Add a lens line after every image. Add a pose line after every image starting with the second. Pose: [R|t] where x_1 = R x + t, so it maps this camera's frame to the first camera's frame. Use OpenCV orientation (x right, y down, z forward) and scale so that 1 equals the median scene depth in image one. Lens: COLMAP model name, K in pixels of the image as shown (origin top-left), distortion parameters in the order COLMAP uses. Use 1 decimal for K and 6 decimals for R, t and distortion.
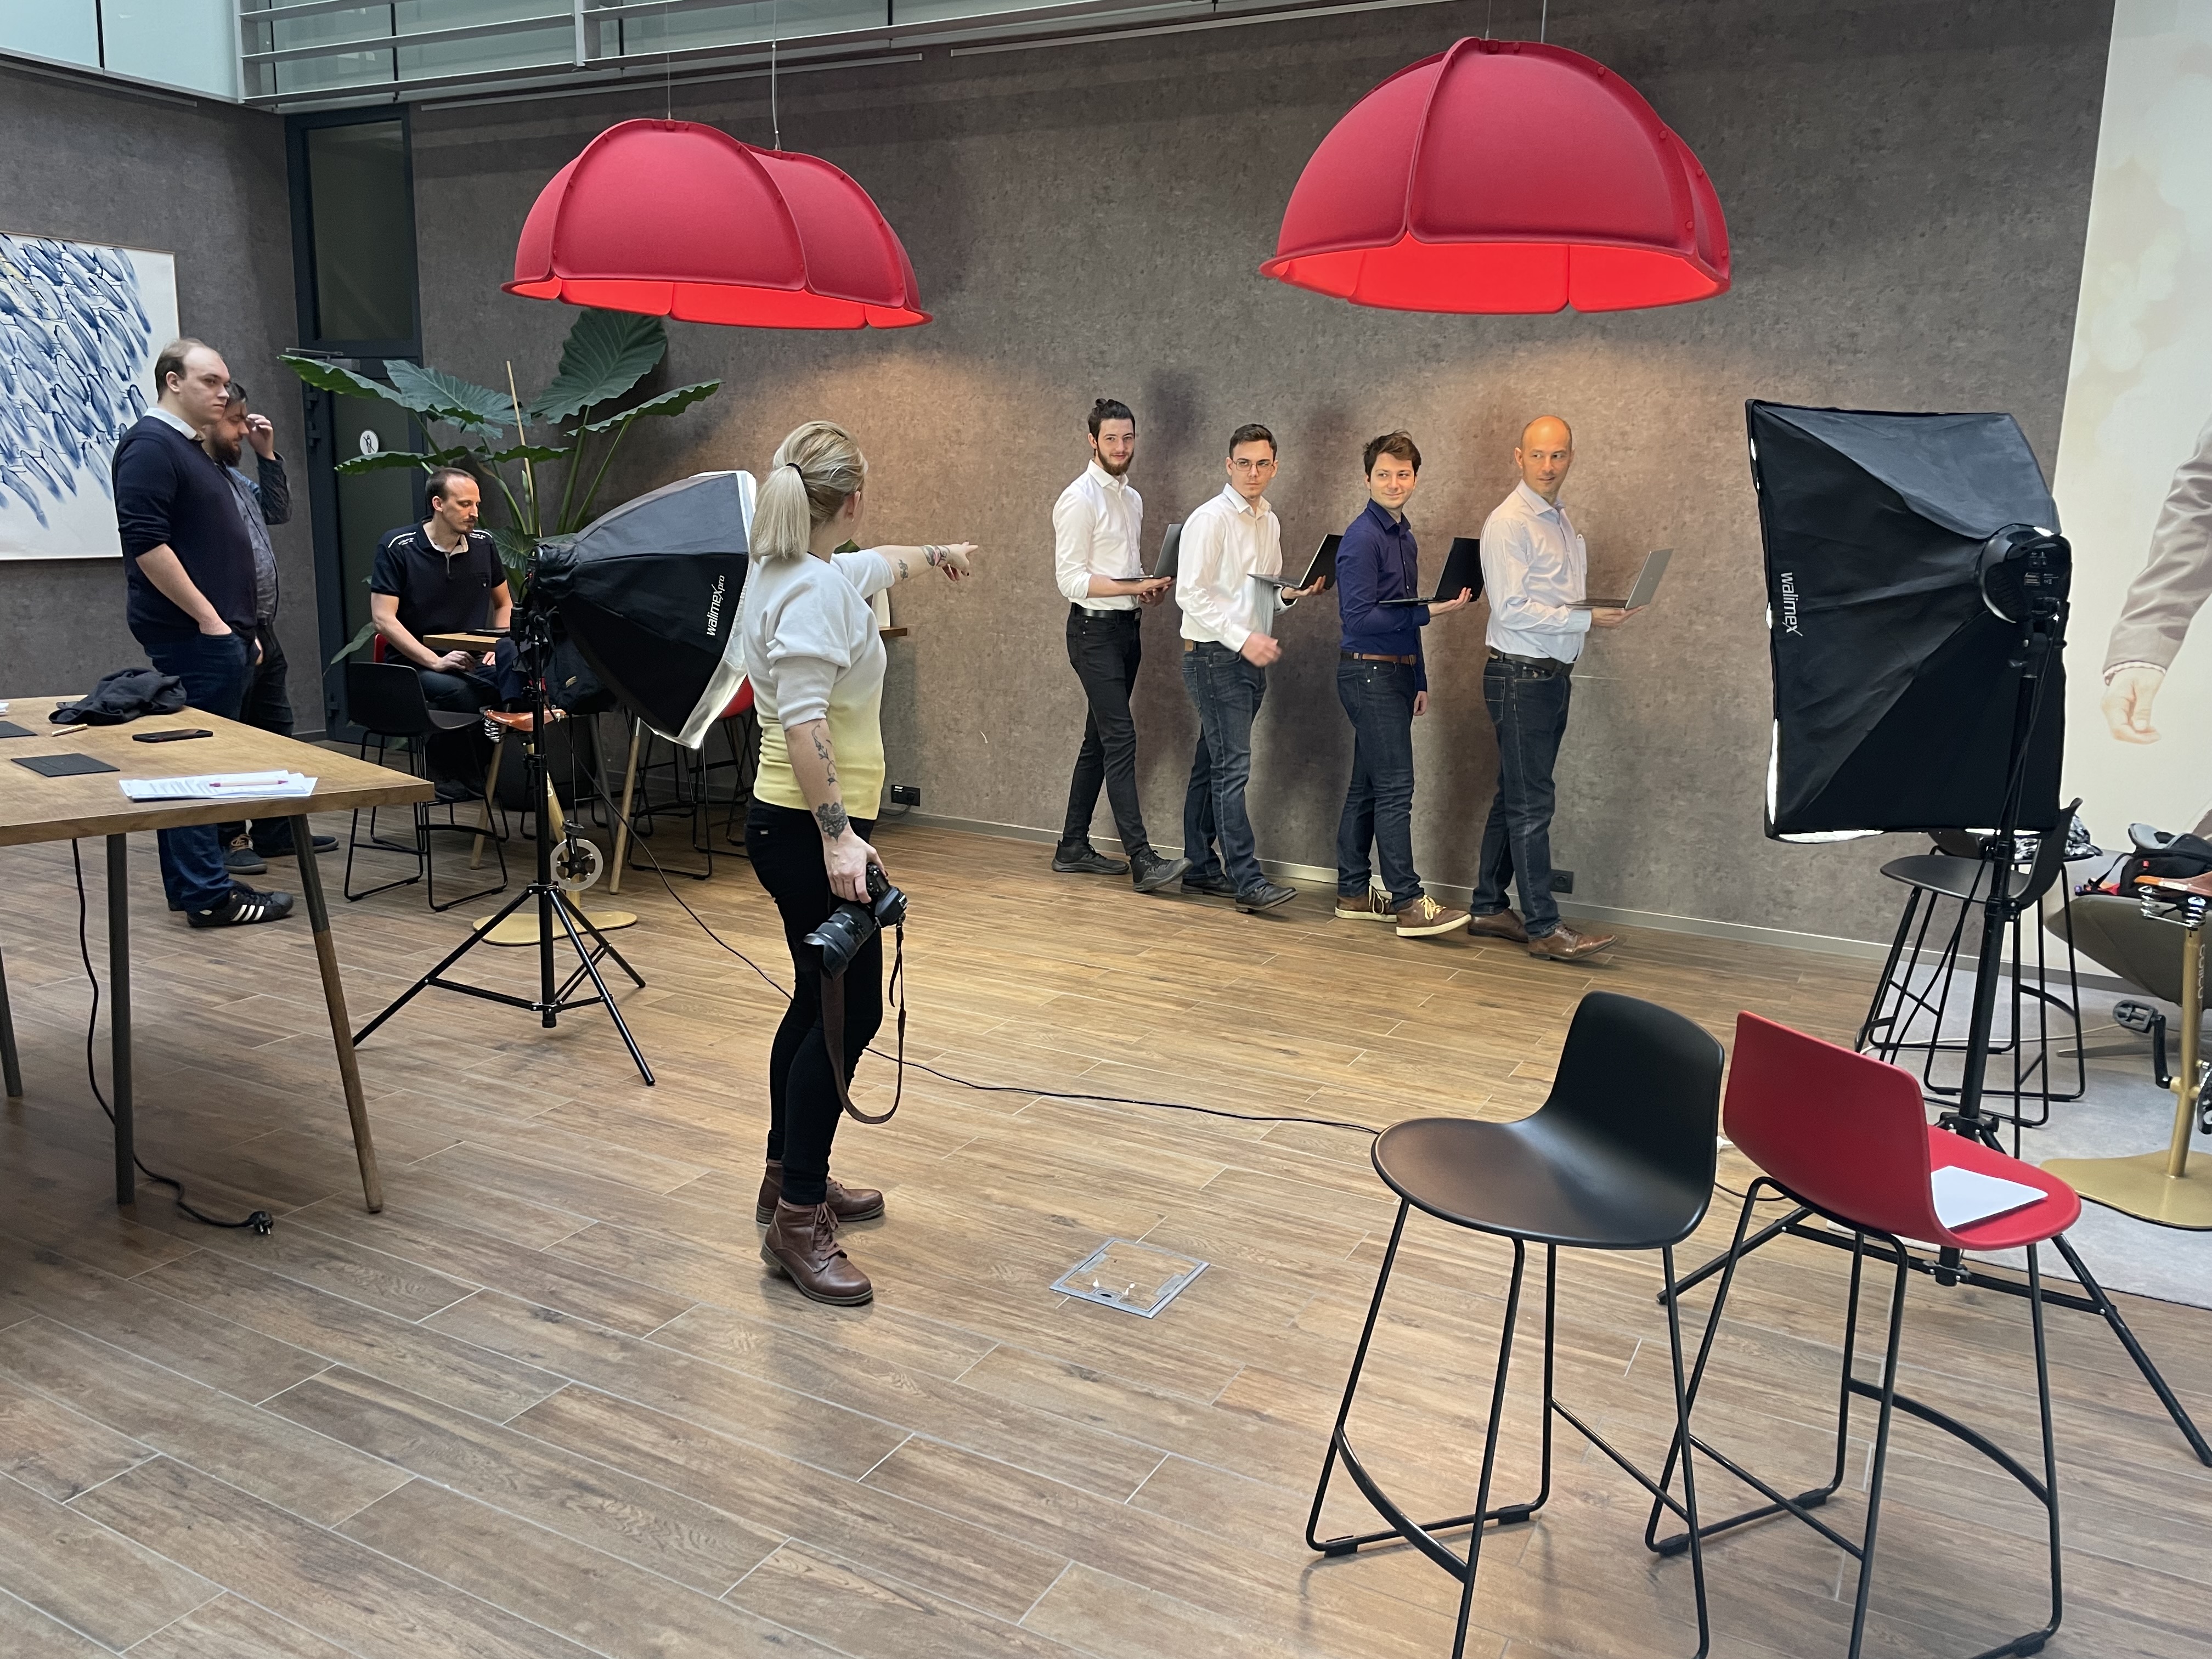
lens RADIAL K [[1661.5, 0, 1106.0], [0, 1661.5, 829.5], [0, 0, 1]] dist [0.094678, -0.113775]
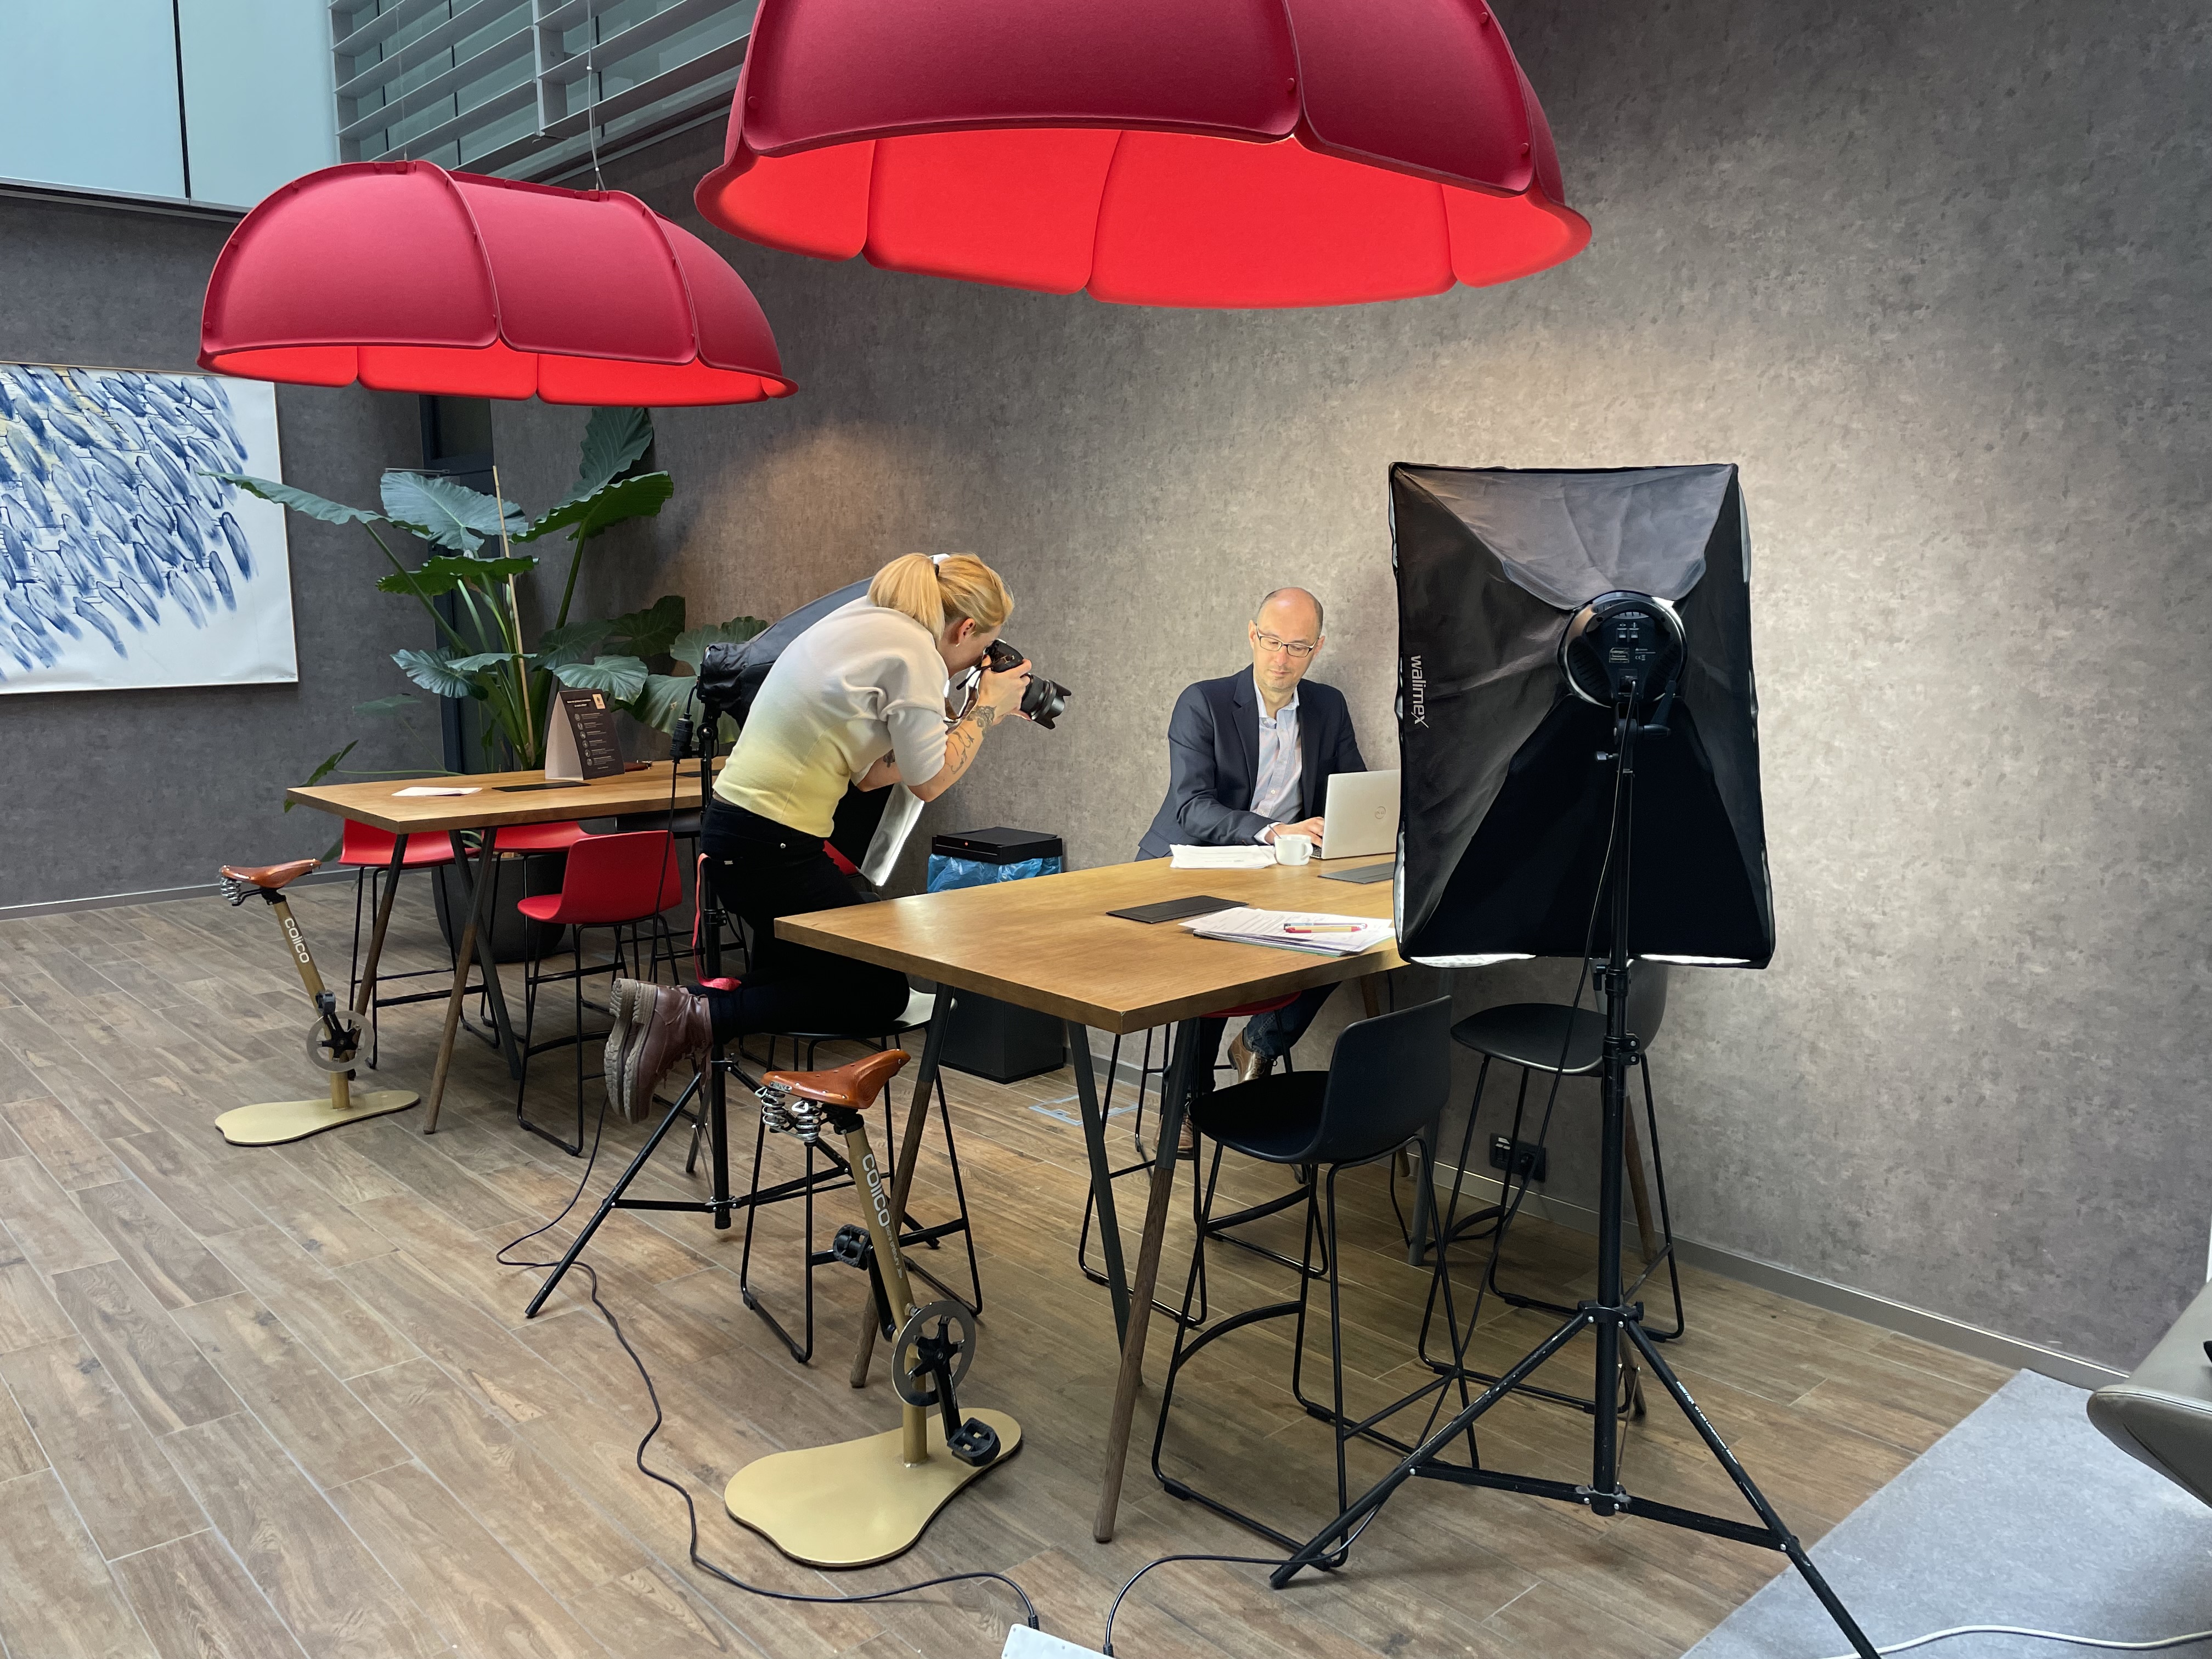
lens RADIAL K [[1661.5, 0, 1106.0], [0, 1661.5, 829.5], [0, 0, 1]] dist [0.094678, -0.113775]
pose [[0.948397, 0.012160, -0.316853, 0.243342], [-0.029855, 0.998250, -0.051051, -0.044325], [0.315677, 0.057877, 0.947100, 0.248904]]
